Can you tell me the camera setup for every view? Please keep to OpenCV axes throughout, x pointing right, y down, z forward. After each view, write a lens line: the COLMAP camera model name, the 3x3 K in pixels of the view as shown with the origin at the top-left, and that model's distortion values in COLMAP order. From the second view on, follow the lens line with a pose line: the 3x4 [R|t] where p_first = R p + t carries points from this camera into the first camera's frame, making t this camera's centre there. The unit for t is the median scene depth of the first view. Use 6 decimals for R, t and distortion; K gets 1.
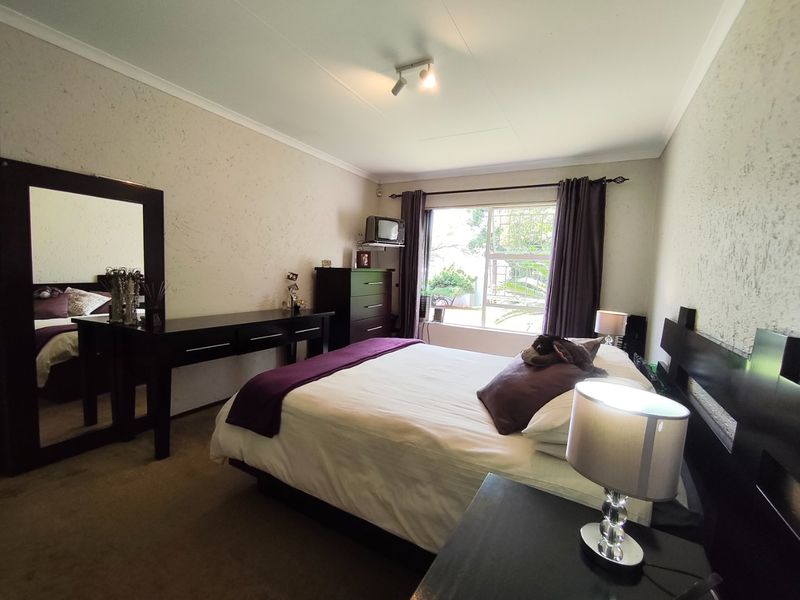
lens RADIAL K [[350.3, 0, 401.1], [0, 350.3, 296.6], [0, 0, 1]] dist [0.001035, -0.000103]
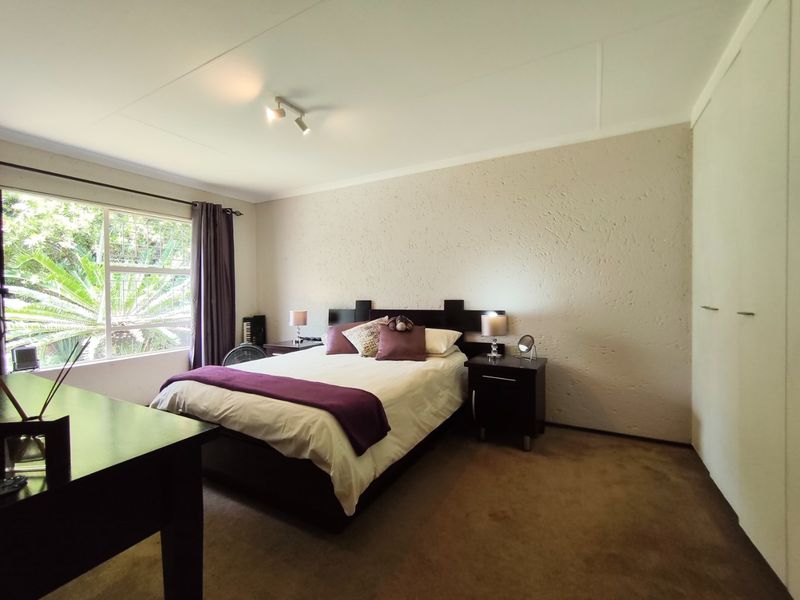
lens RADIAL K [[350.3, 0, 401.1], [0, 350.3, 296.6], [0, 0, 1]] dist [0.001035, -0.000103]
pose [[0.005611, -0.056160, 0.998406, -0.725774], [0.085321, 0.994808, 0.055479, -0.051120], [-0.996338, 0.084874, 0.010373, 0.440116]]
